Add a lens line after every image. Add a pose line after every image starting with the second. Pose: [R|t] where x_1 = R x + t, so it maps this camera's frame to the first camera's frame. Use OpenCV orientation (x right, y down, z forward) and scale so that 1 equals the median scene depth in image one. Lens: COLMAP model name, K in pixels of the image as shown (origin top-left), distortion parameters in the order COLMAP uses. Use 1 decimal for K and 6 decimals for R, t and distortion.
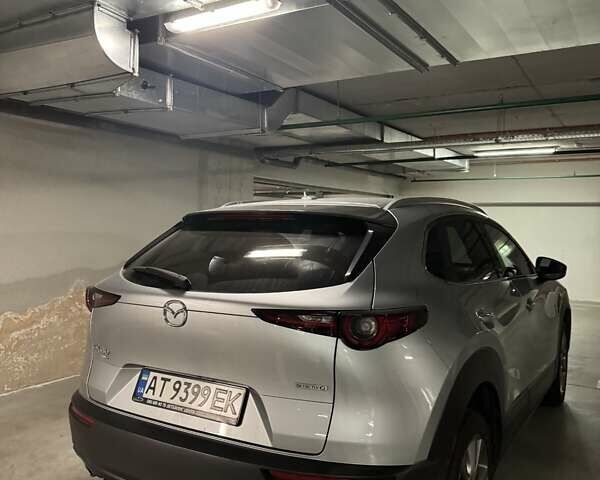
lens RADIAL K [[566.5, 0, 307.8], [0, 566.5, 243.6], [0, 0, 1]] dist [0.157903, -0.339741]
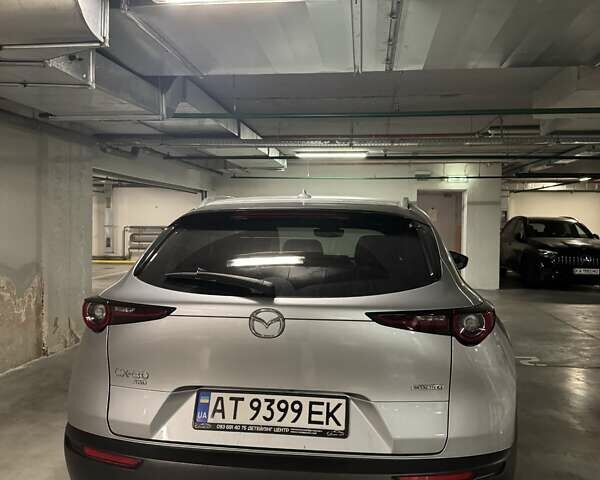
lens RADIAL K [[565.4, 0, 300.0], [0, 565.4, 240.0], [0, 0, 1]] dist [0.160294, -0.339299]
pose [[0.909827, -0.012940, 0.414786, -0.498197], [0.011908, 0.999916, 0.005073, -0.011786], [-0.414817, 0.000324, 0.909905, 0.148219]]
